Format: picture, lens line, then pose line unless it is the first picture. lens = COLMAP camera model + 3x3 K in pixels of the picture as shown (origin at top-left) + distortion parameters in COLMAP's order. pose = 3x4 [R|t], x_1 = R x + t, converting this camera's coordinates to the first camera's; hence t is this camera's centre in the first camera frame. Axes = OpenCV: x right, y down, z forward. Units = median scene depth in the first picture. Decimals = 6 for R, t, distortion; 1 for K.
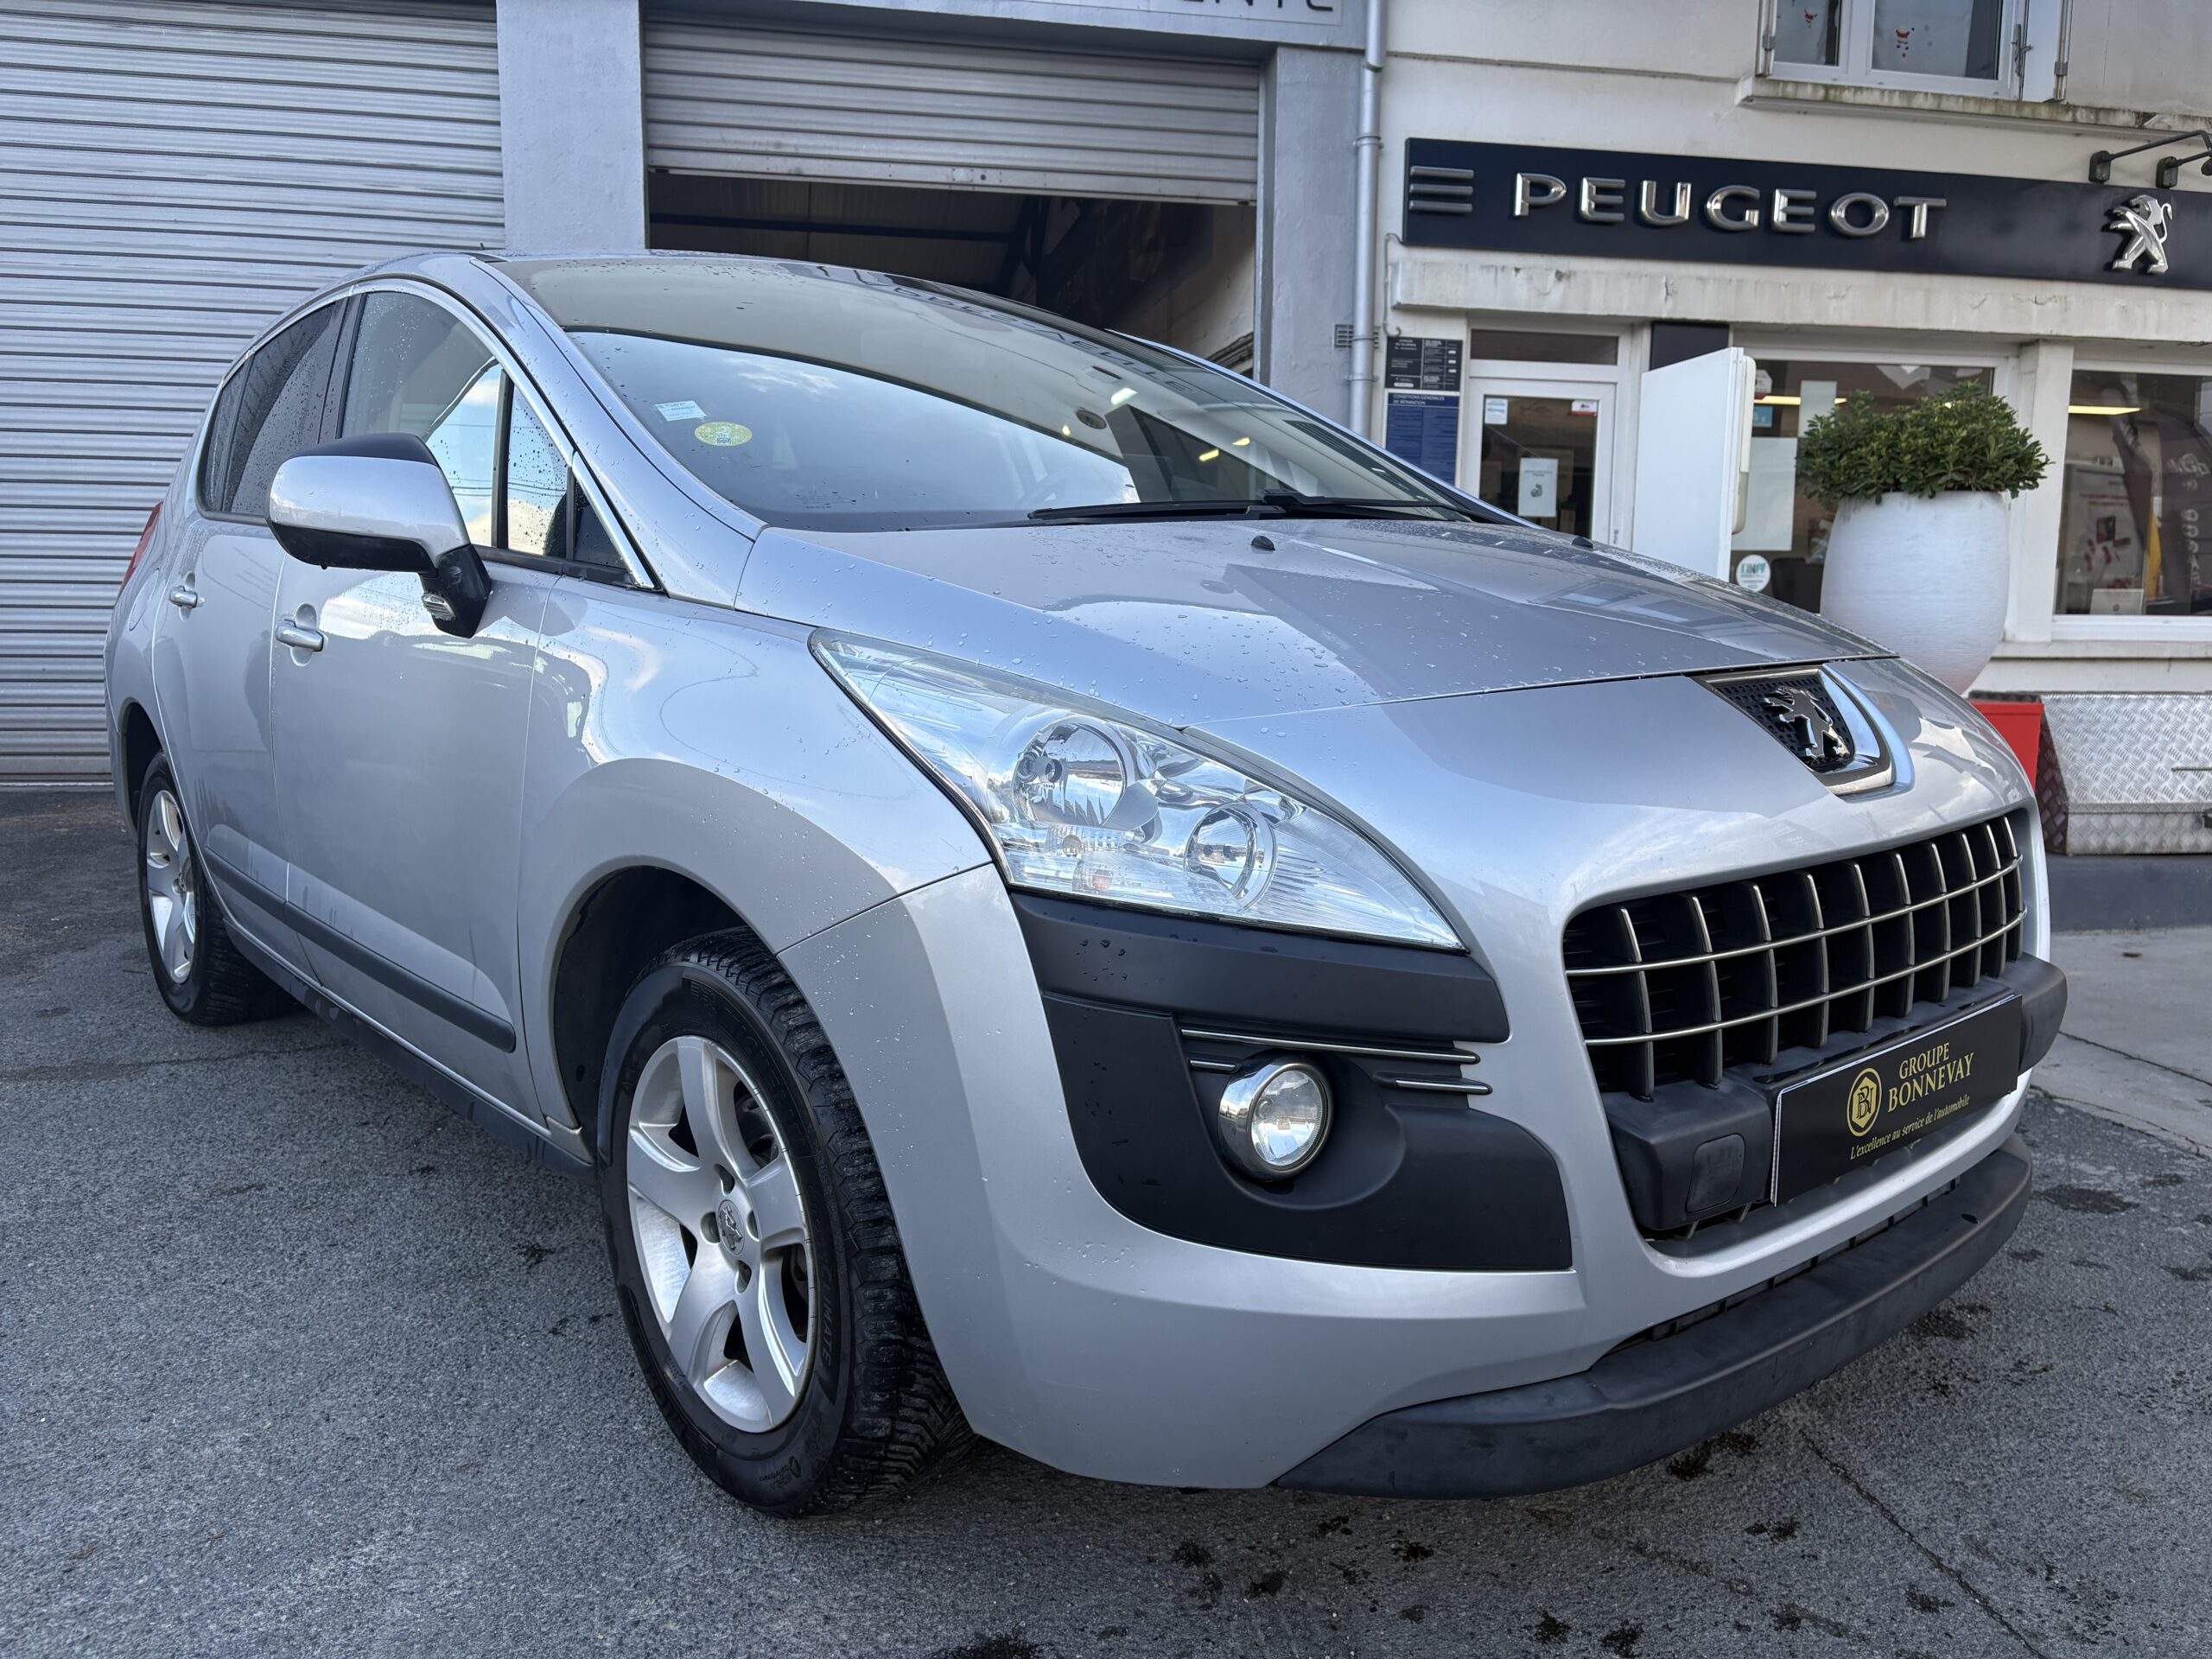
lens RADIAL K [[1682.2, 0, 1122.9], [0, 1682.2, 835.2], [0, 0, 1]] dist [0.043021, -0.061406]
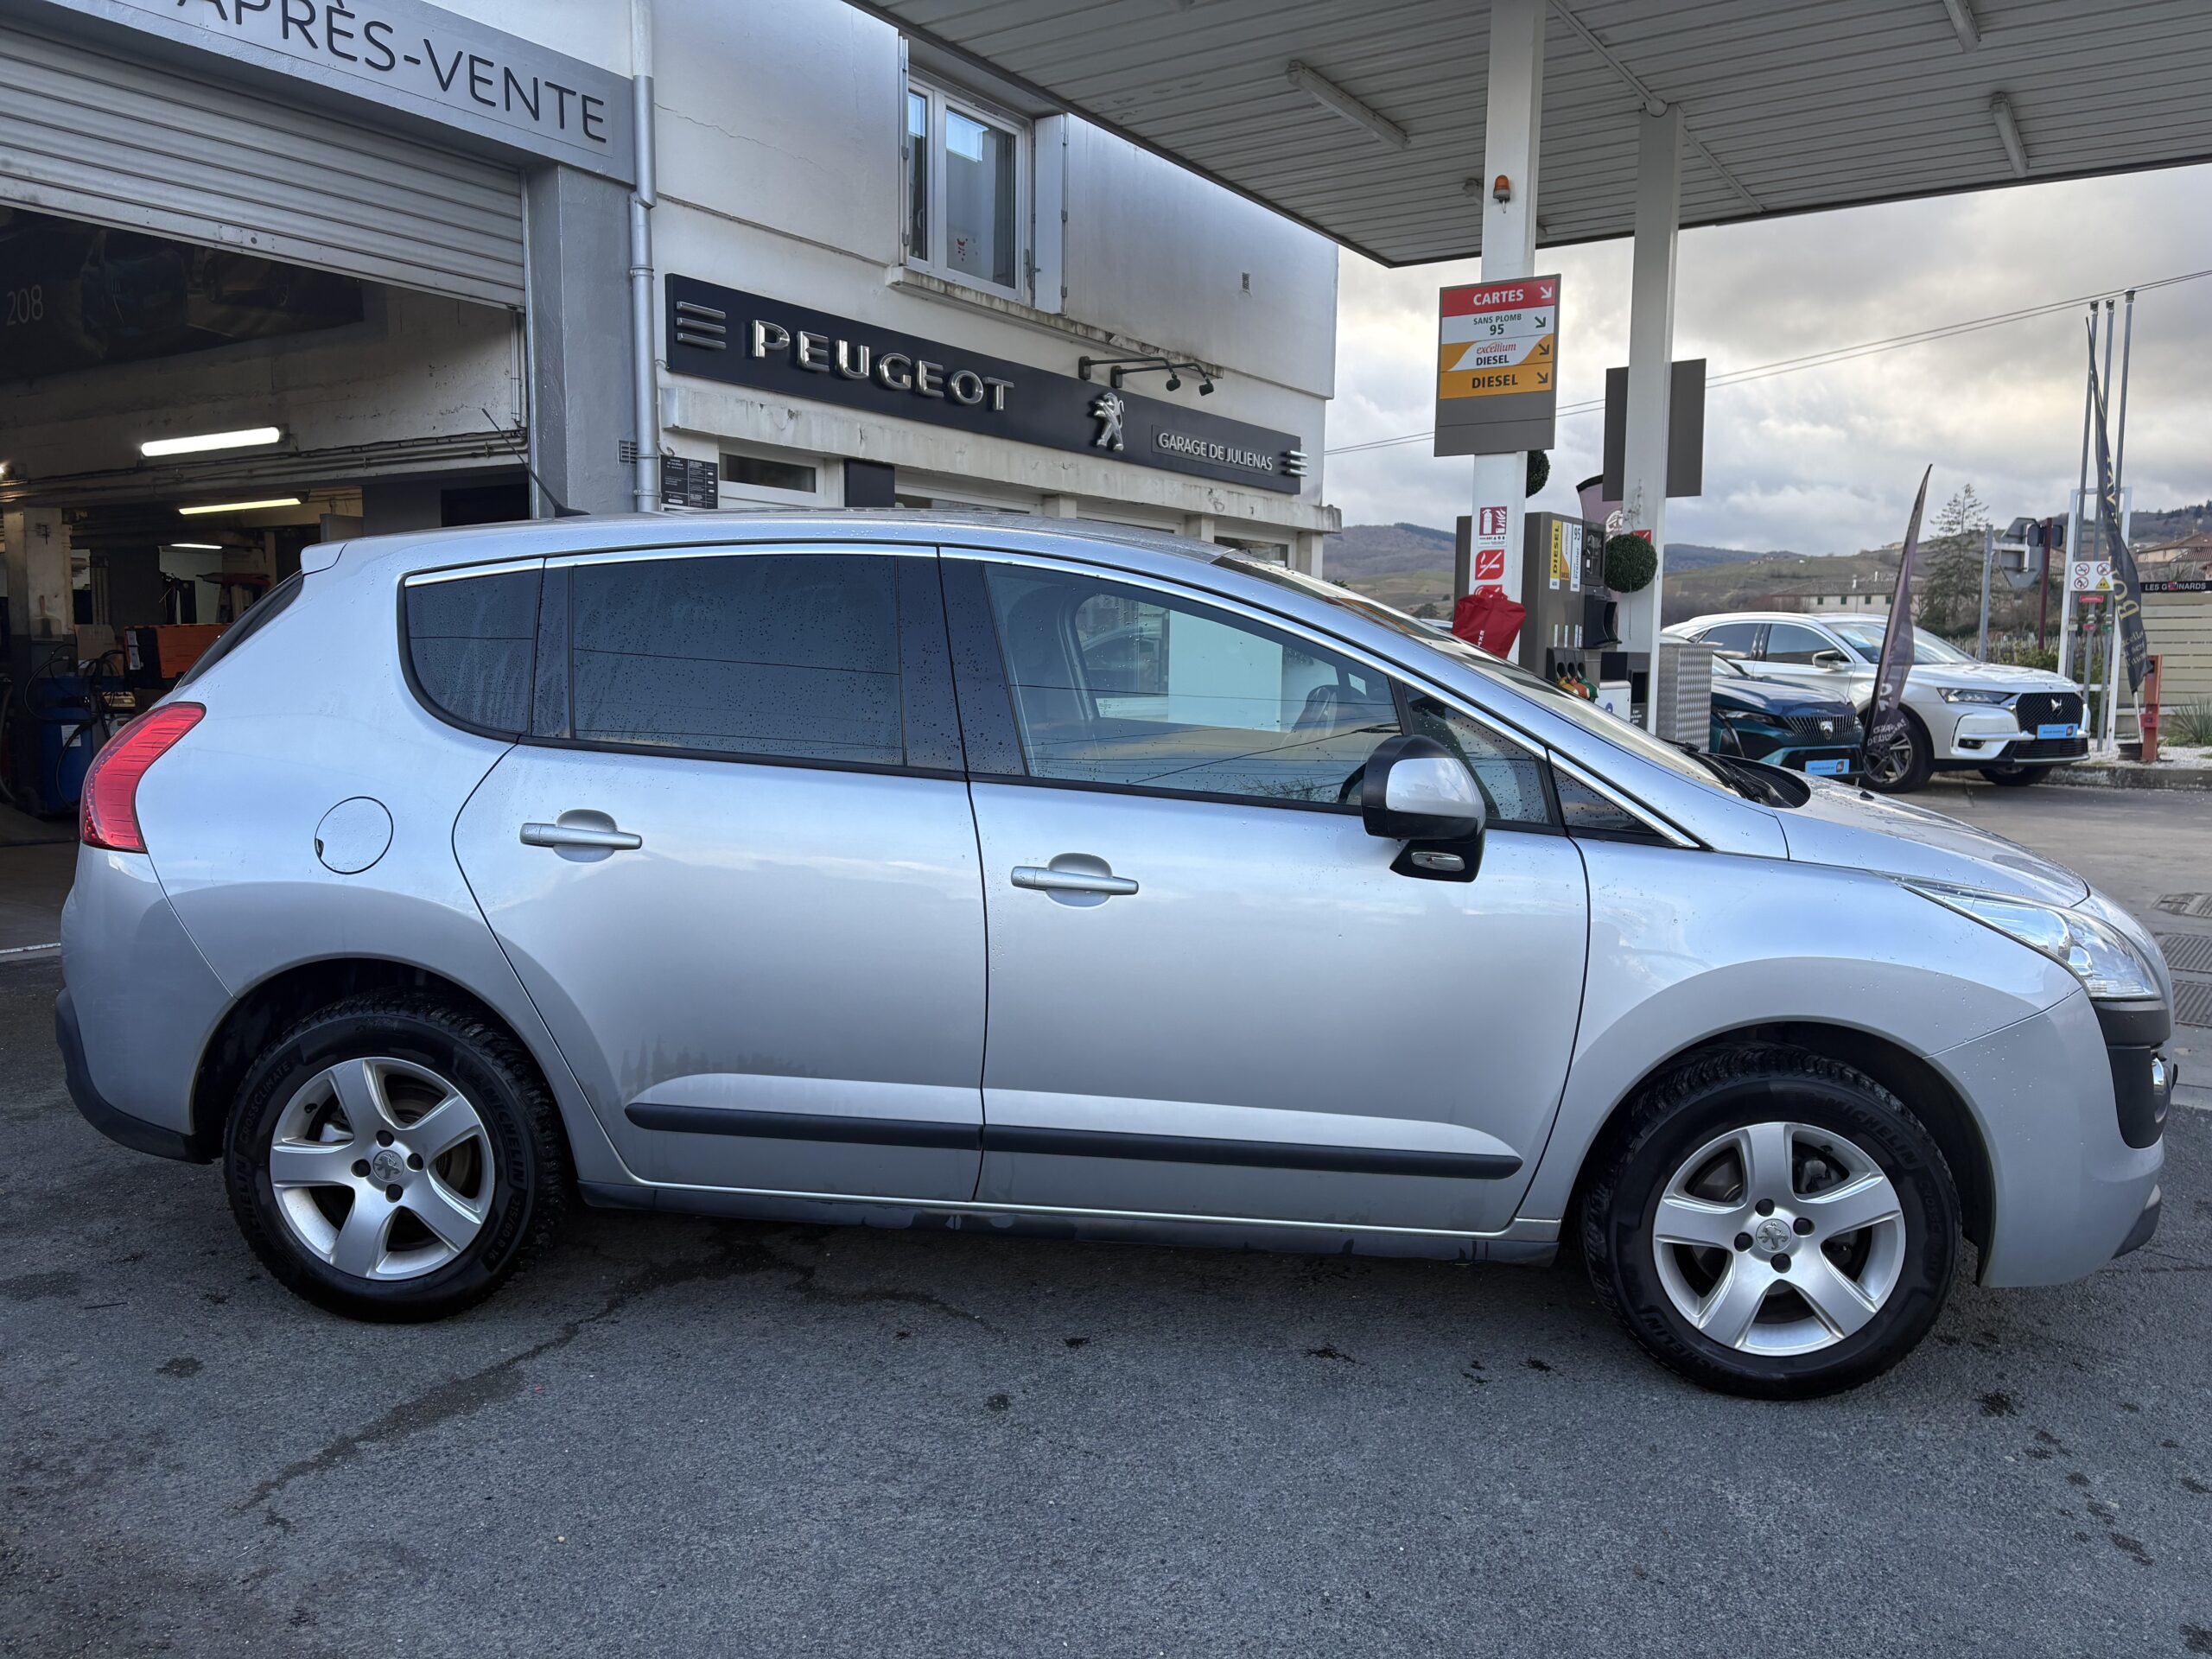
lens RADIAL K [[1682.2, 0, 1117.9], [0, 1682.2, 825.3], [0, 0, 1]] dist [0.043021, -0.061406]
pose [[0.696369, -0.072051, 0.714058, -0.411724], [0.086947, 0.996089, 0.015715, -0.055204], [-0.712398, 0.051142, 0.699910, 0.066129]]
